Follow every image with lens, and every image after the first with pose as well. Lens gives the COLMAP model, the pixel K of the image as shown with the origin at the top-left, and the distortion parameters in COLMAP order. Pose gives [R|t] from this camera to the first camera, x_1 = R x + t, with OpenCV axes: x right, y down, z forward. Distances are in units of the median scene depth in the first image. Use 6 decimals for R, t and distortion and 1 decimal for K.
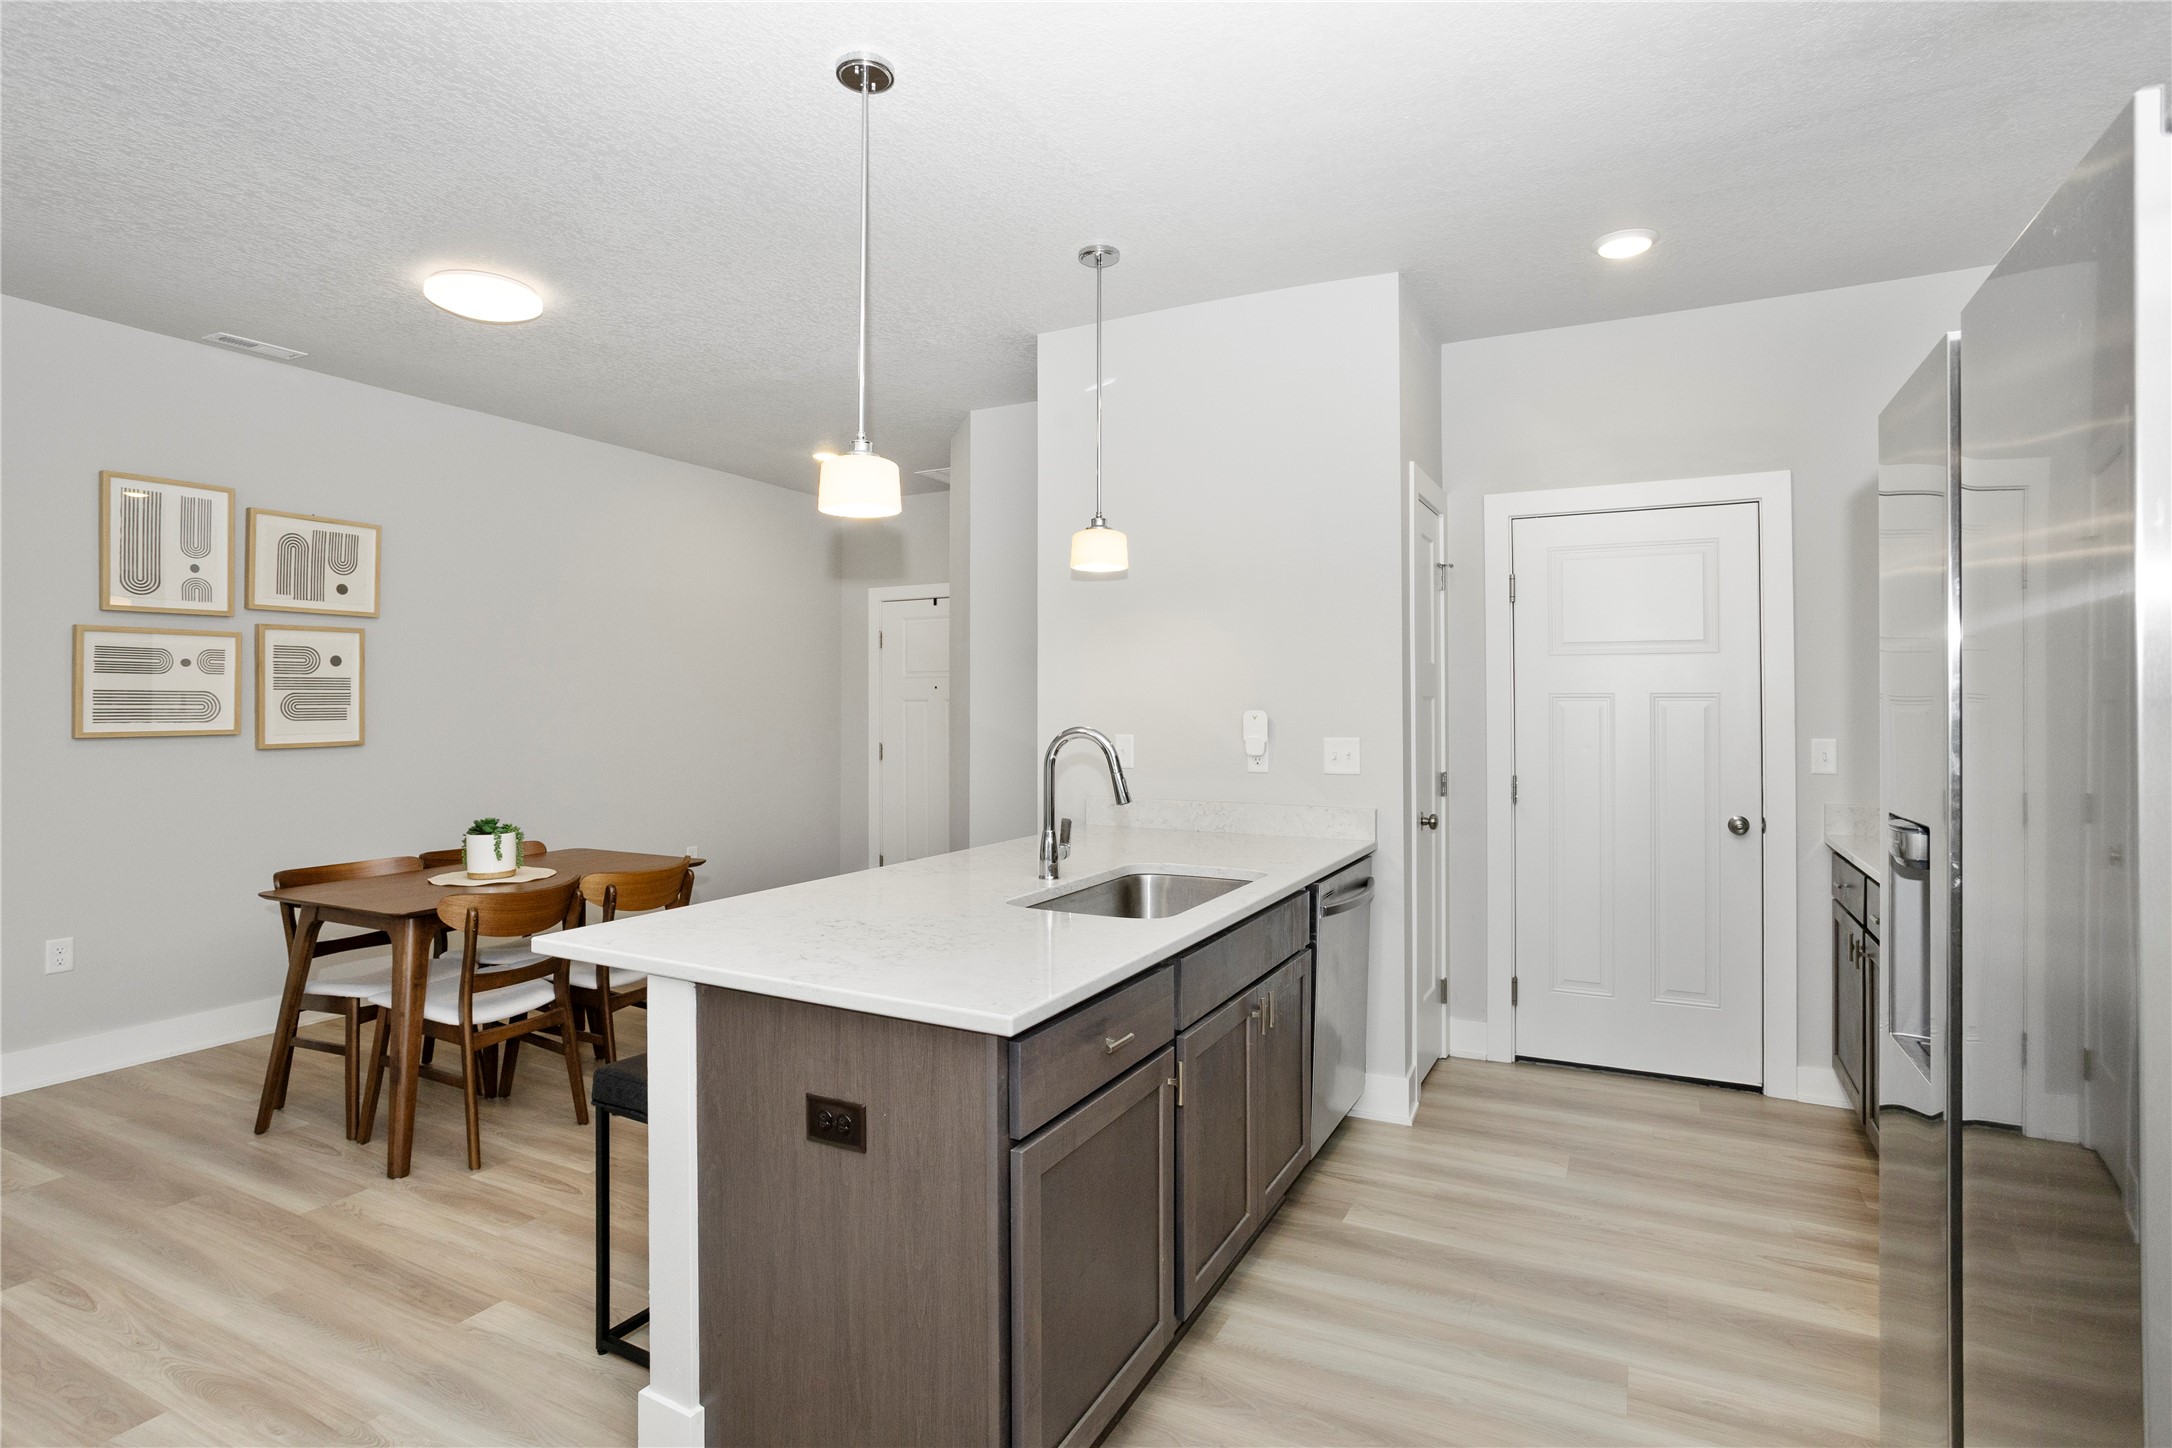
lens RADIAL K [[1081.5, 0, 1091.1], [0, 1081.5, 692.2], [0, 0, 1]] dist [-0.013000, 0.001120]
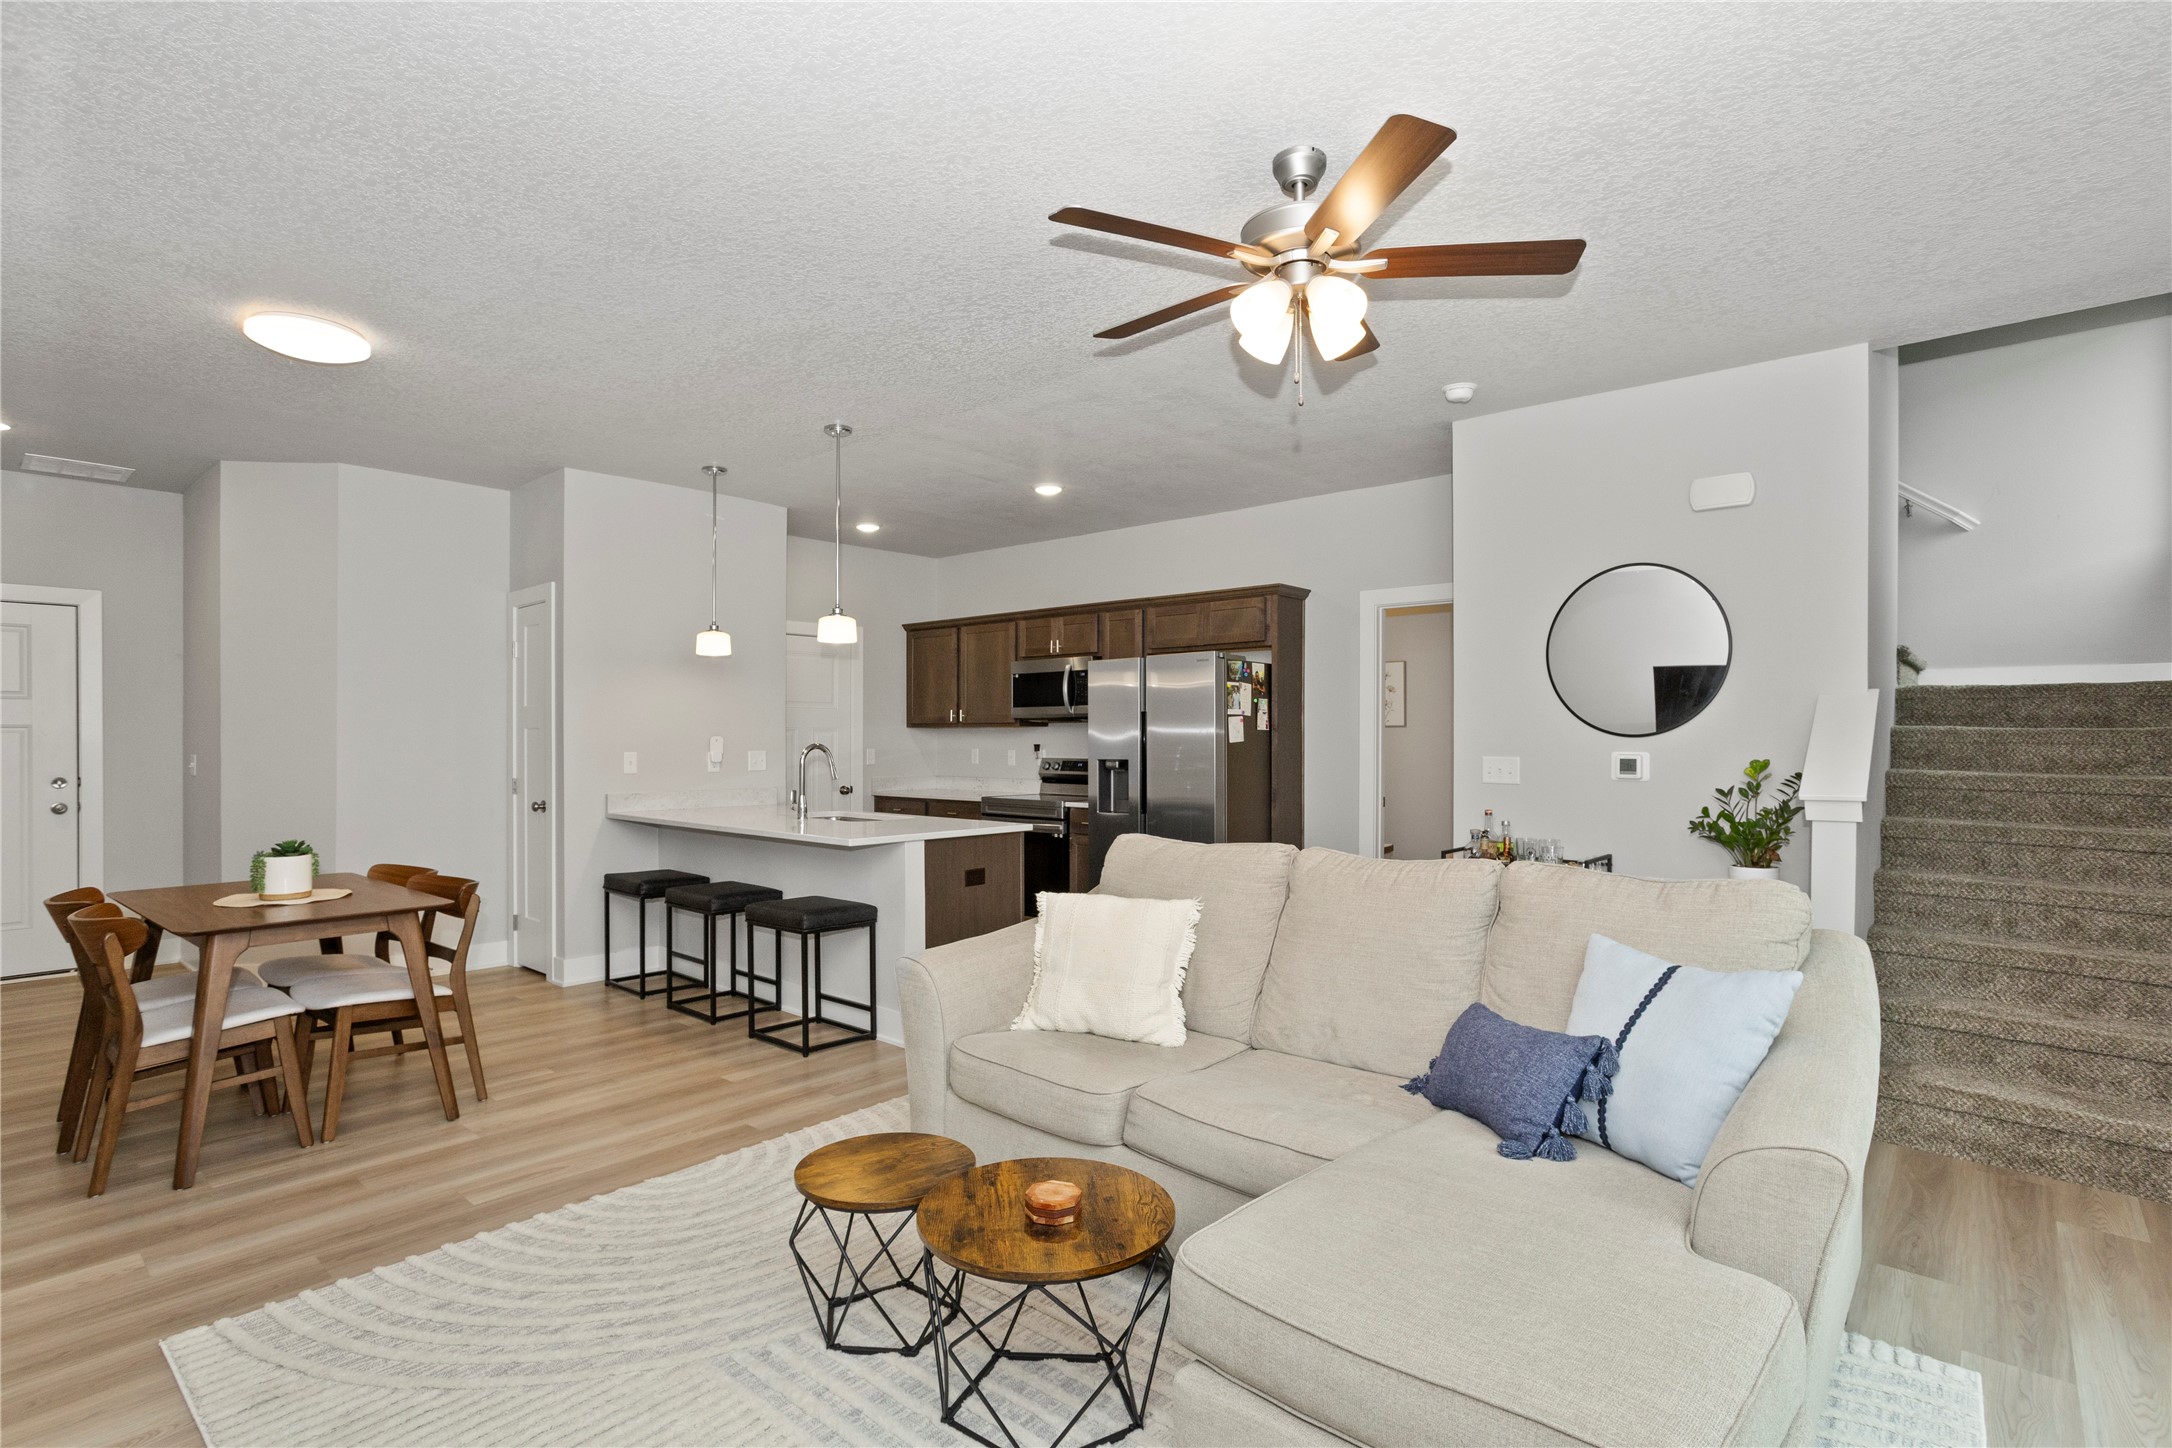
lens RADIAL K [[1087.6, 0, 1094.0], [0, 1087.6, 731.8], [0, 0, 1]] dist [-0.020041, 0.021483]
pose [[0.246504, -0.002332, 0.969139, -1.585406], [-0.008253, 0.999956, 0.004505, -0.003198], [-0.969107, -0.009109, 0.246473, -0.014081]]
